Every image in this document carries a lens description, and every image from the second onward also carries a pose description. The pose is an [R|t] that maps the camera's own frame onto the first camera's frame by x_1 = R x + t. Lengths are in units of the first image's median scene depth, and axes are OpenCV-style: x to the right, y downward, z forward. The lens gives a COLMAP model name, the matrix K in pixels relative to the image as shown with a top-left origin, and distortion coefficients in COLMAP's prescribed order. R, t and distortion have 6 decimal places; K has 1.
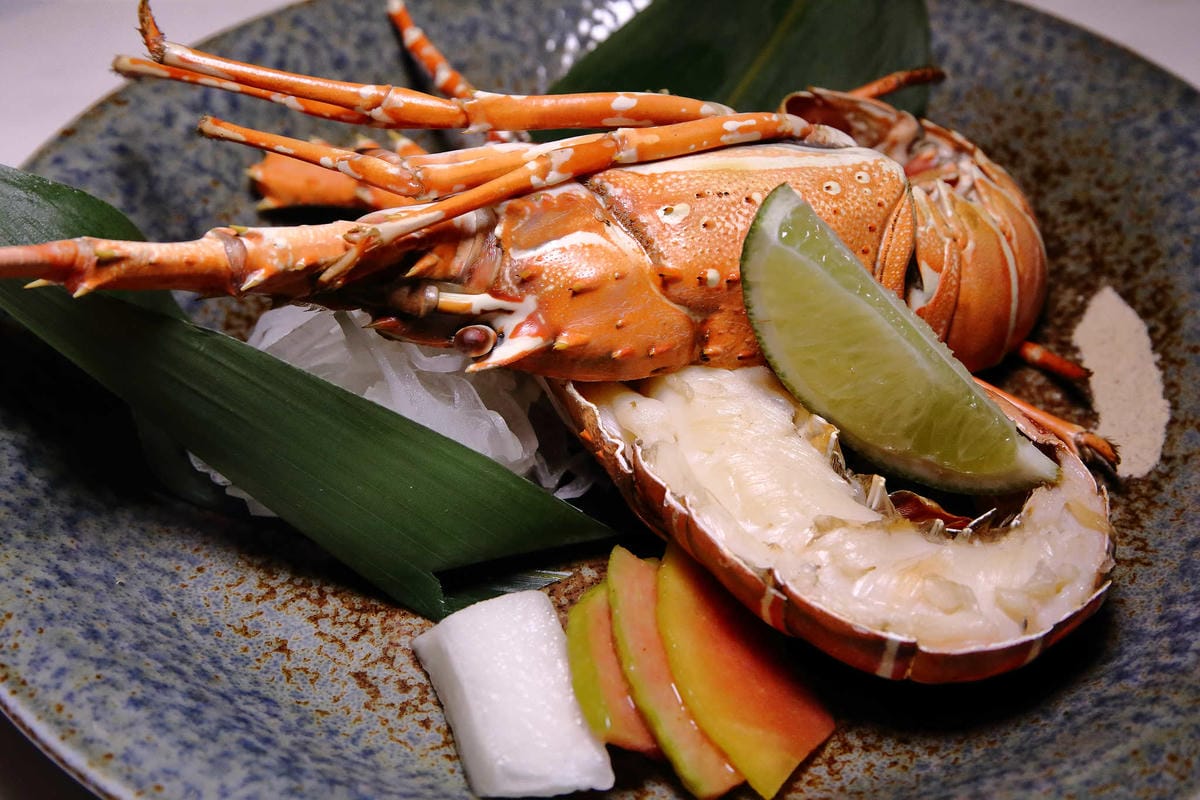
lens RADIAL K [[2392.7, 0, 599.8], [0, 2392.7, 399.7], [0, 0, 1]] dist [-0.005281, 0.000000]
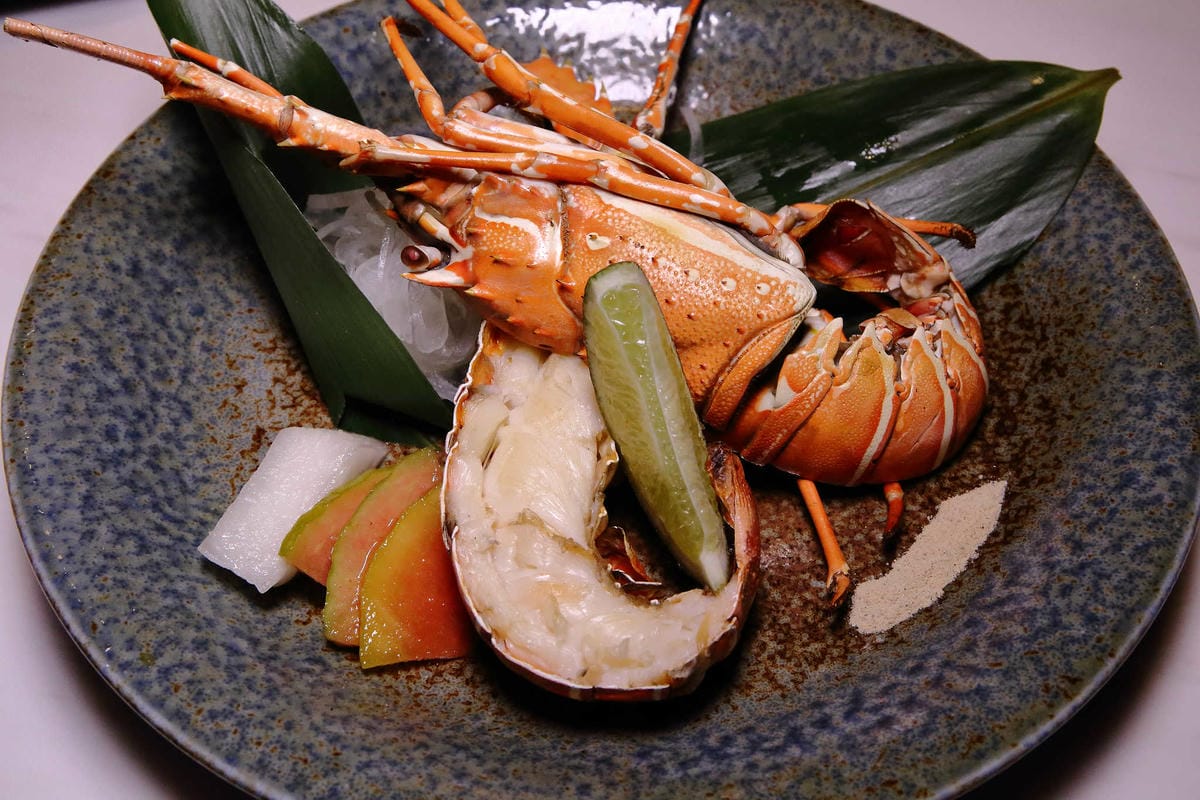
lens RADIAL K [[1754.8, 0, 598.3], [0, 1754.8, 431.5], [0, 0, 1]] dist [-0.064704, 0.000000]
pose [[0.731674, 0.512760, -0.449144, 0.489435], [-0.416817, 0.857913, 0.300414, -0.266603], [0.539367, -0.032594, 0.841440, 0.237270]]
